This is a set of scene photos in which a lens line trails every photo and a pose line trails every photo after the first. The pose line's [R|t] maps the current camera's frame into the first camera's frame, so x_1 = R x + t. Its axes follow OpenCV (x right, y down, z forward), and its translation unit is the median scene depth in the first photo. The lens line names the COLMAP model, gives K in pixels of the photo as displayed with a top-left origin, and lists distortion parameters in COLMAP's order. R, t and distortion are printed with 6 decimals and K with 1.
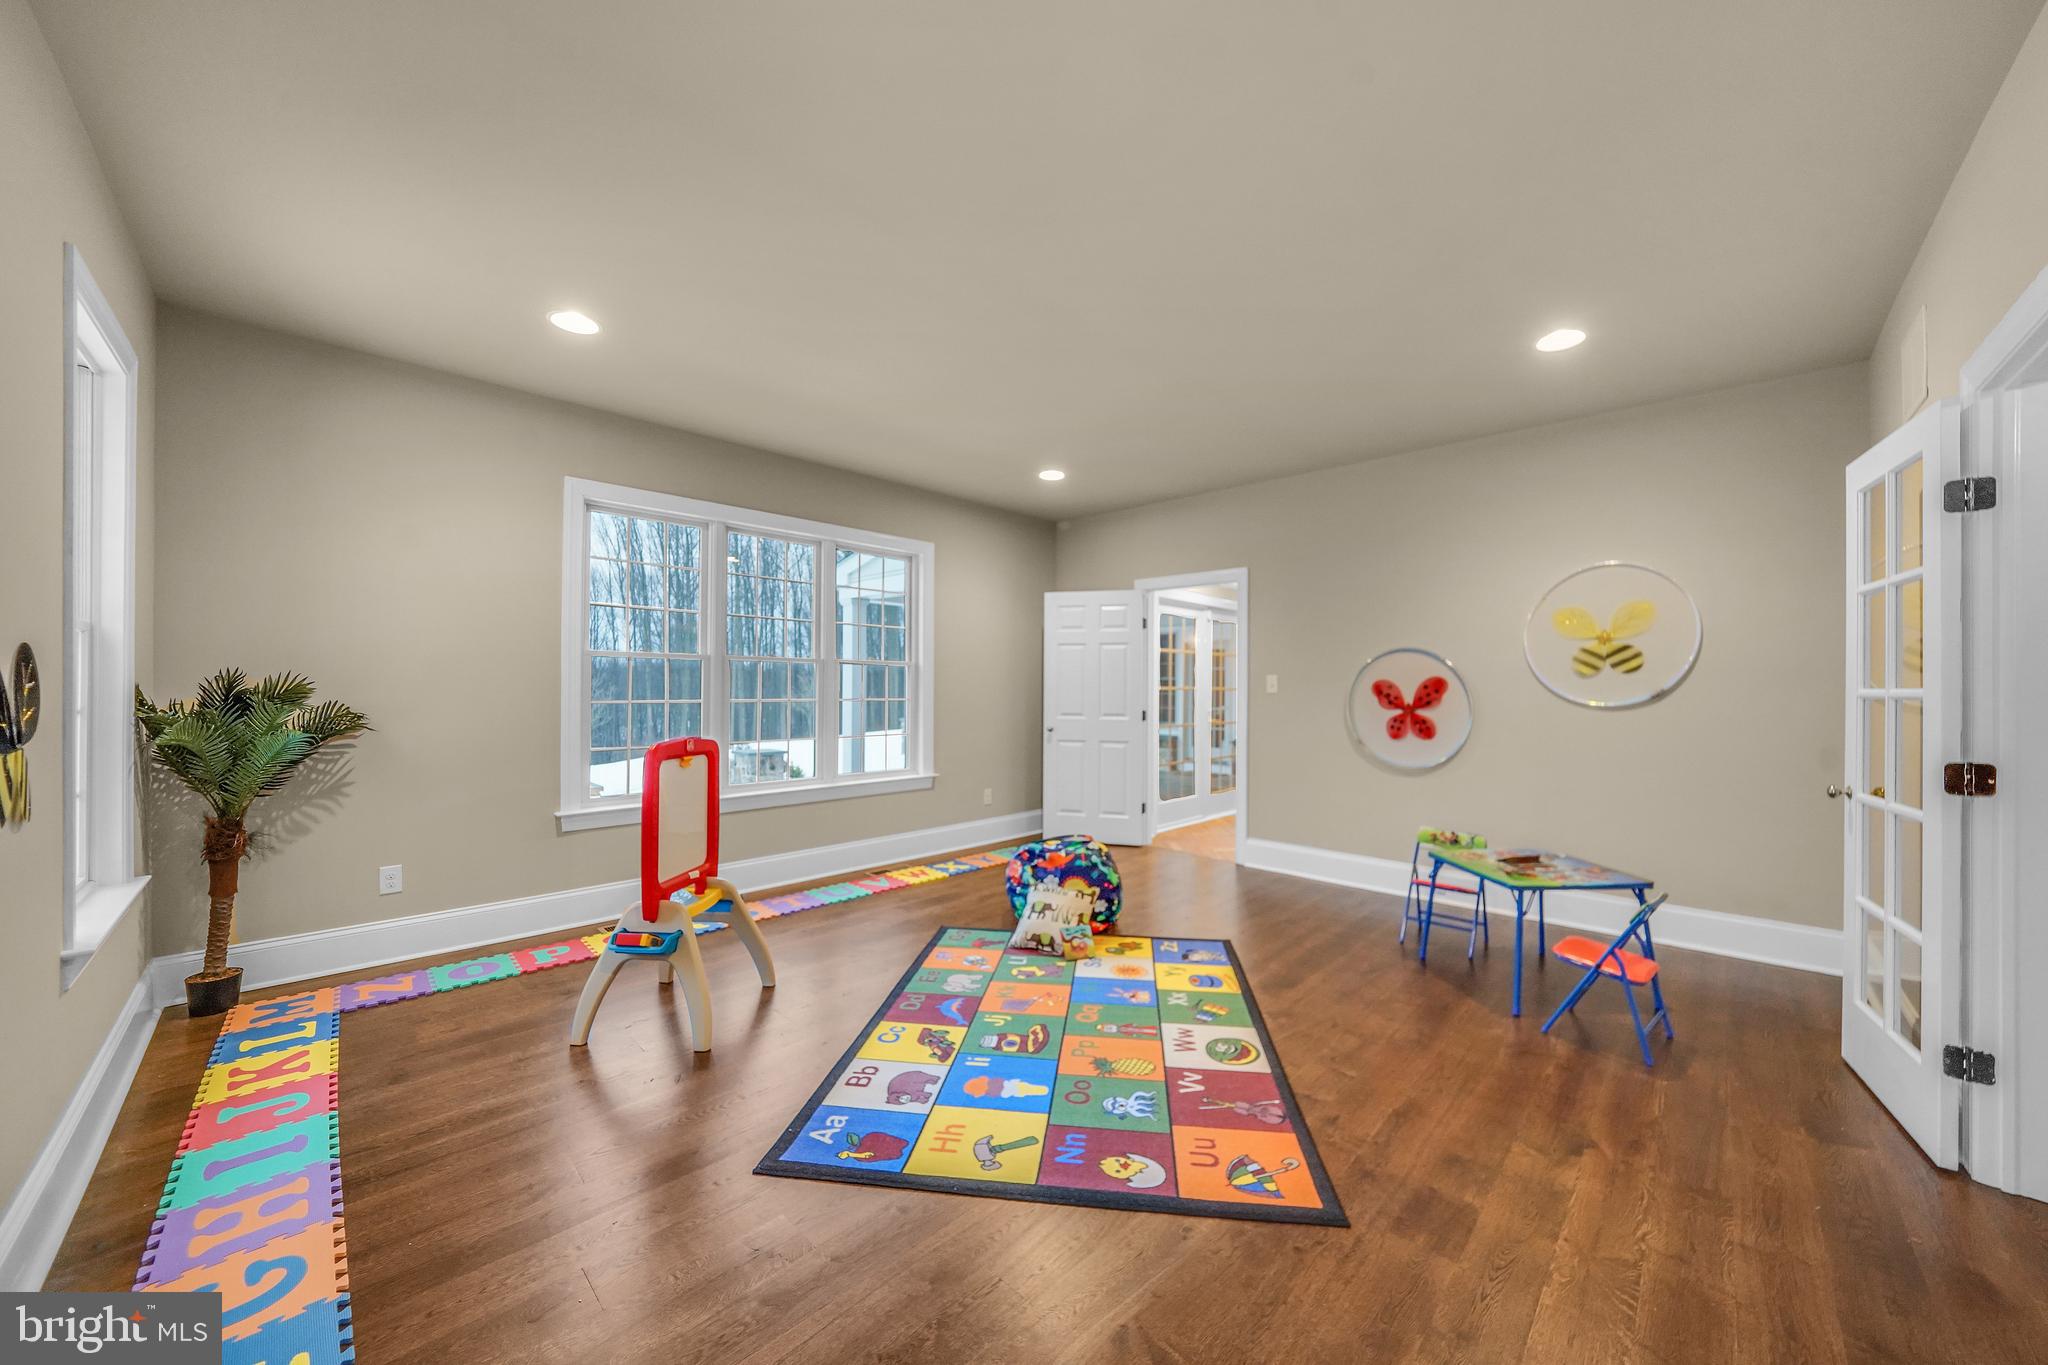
lens RADIAL K [[718.2, 0, 1026.3], [0, 718.2, 670.2], [0, 0, 1]] dist [-0.012508, 0.000850]
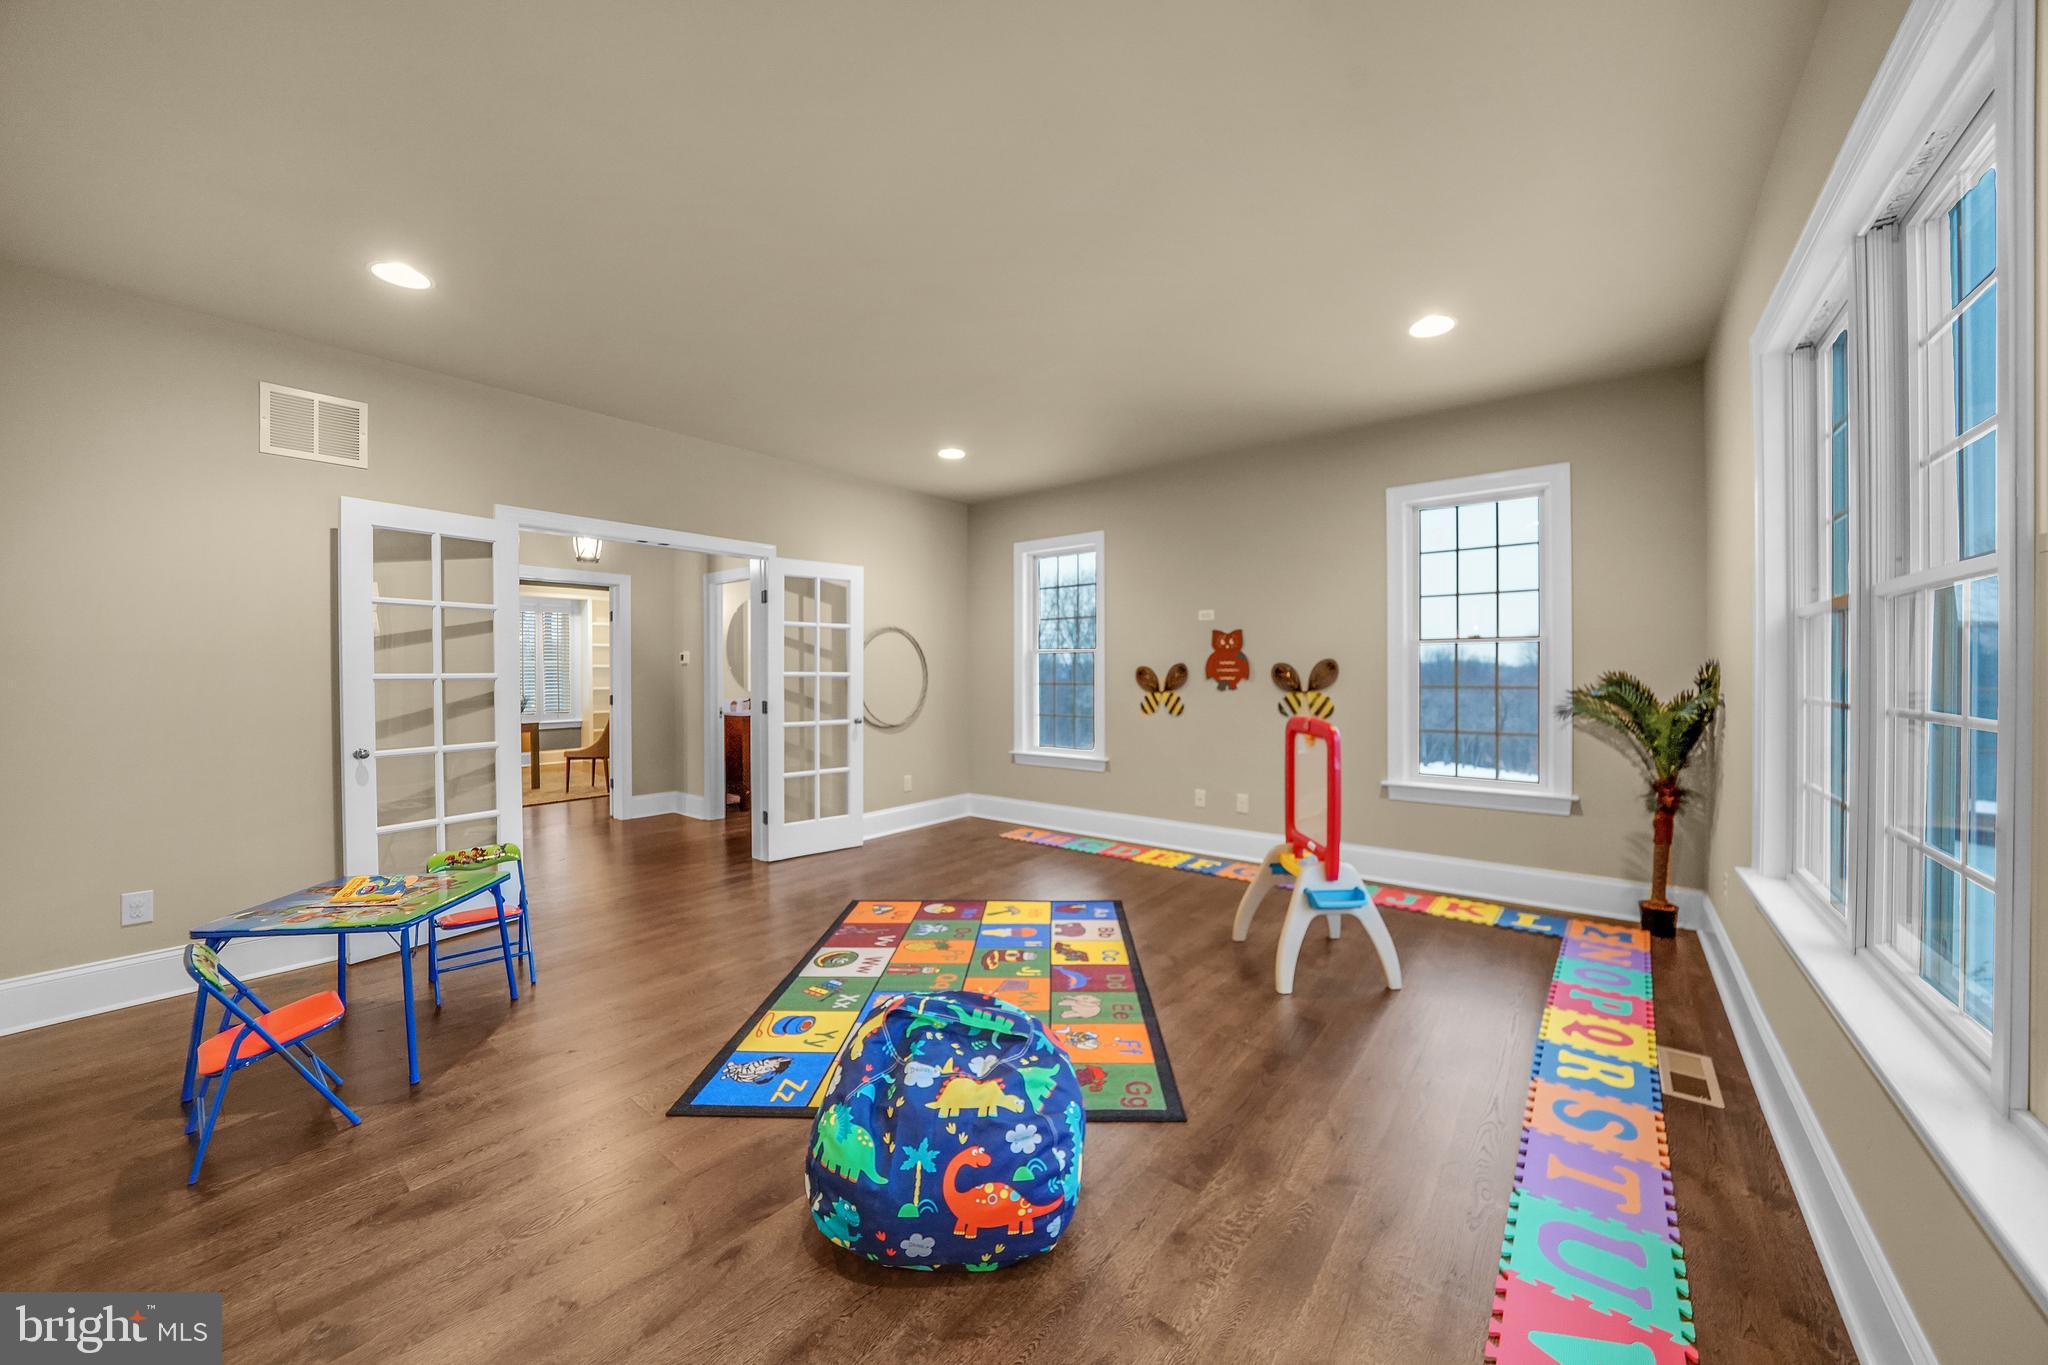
lens RADIAL K [[718.2, 0, 1039.5], [0, 718.2, 684.1], [0, 0, 1]] dist [-0.012508, 0.000850]
pose [[-0.993133, 0.000357, -0.116993, 0.078886], [0.000509, 0.999999, -0.001268, 0.047489], [0.116993, -0.001318, -0.993132, 2.288632]]
